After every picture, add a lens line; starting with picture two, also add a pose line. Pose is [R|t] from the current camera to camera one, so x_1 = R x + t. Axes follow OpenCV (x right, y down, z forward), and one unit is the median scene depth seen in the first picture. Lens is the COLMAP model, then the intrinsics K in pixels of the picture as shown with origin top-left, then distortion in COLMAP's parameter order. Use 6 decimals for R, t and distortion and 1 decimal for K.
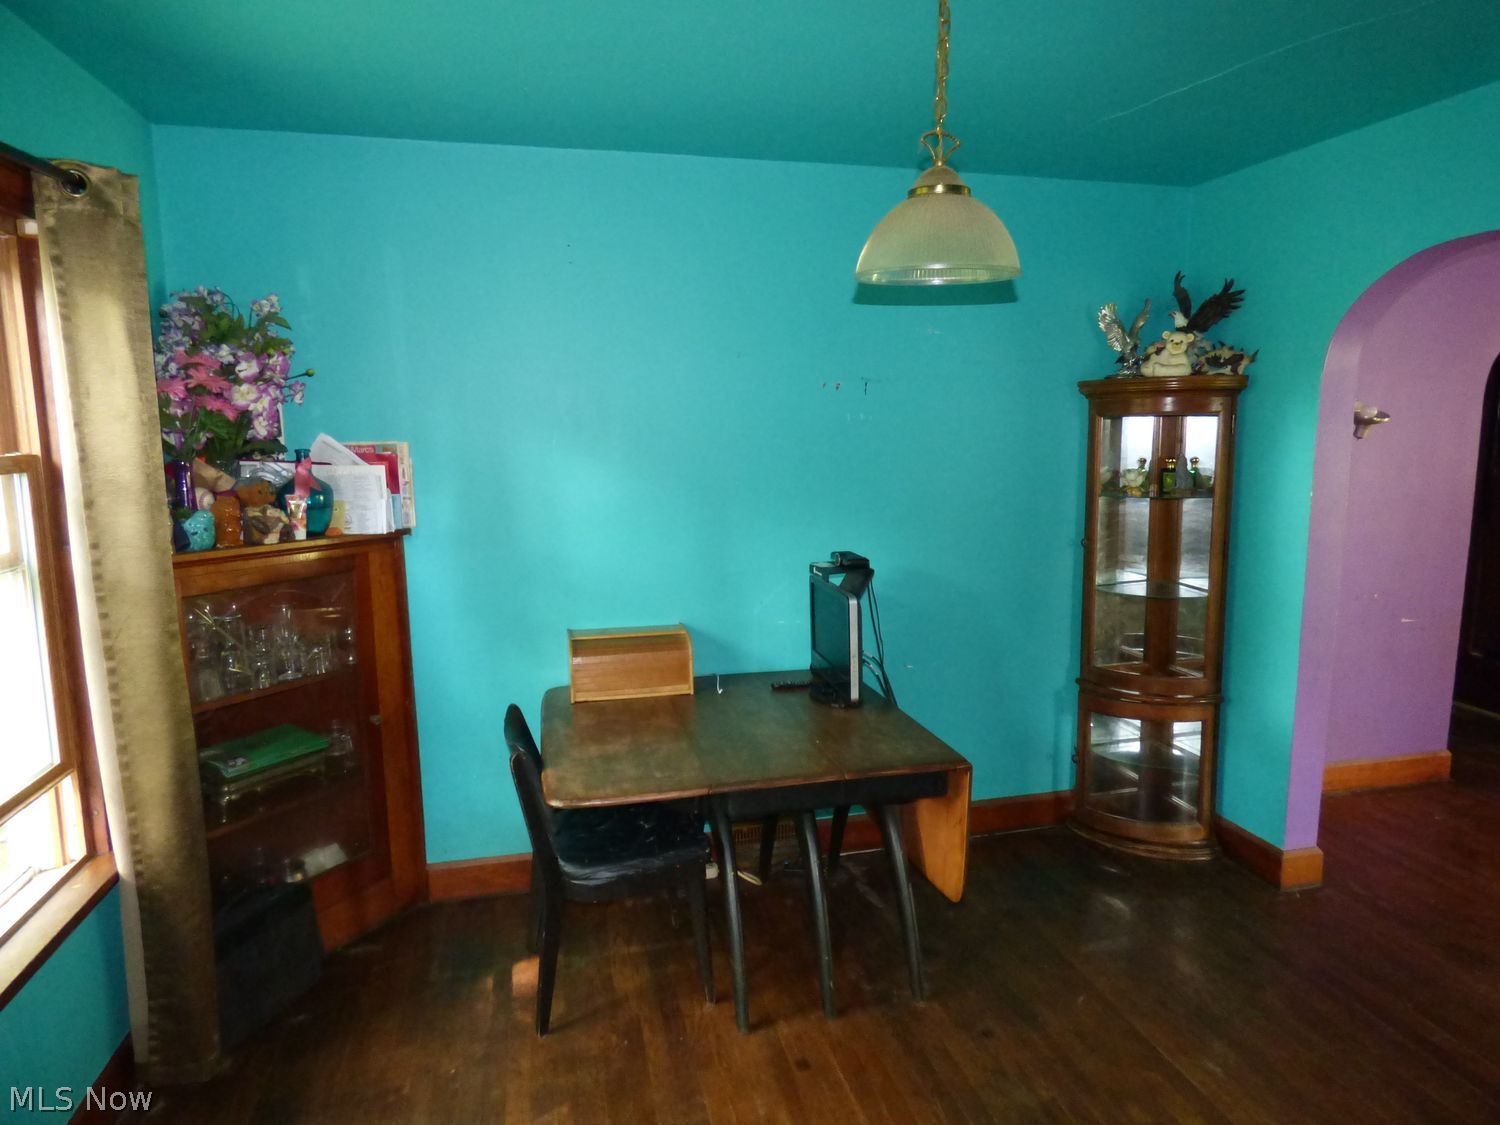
lens RADIAL K [[900.8, 0, 750.1], [0, 900.8, 556.6], [0, 0, 1]] dist [-0.015200, 0.004724]
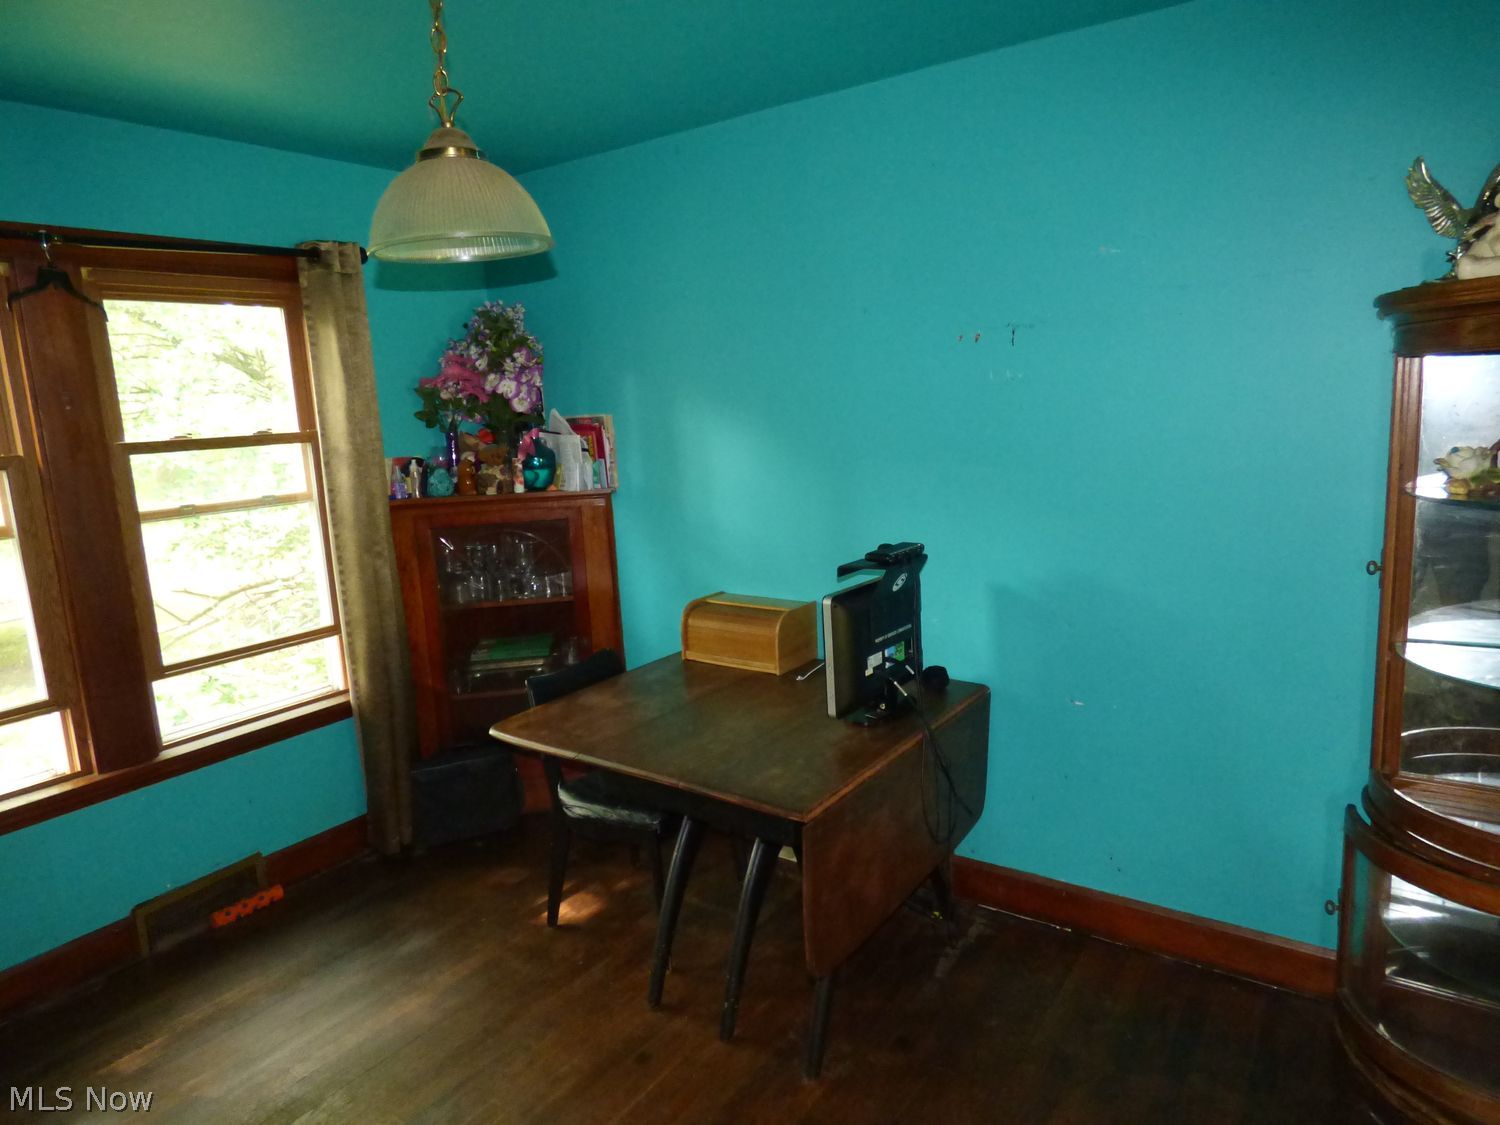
lens RADIAL K [[900.8, 0, 753.2], [0, 900.8, 558.4], [0, 0, 1]] dist [-0.015200, 0.004724]
pose [[0.664244, 0.108962, -0.739531, 0.664797], [-0.068786, 0.994031, 0.084677, -0.055141], [0.744344, -0.005377, 0.667775, 0.363702]]
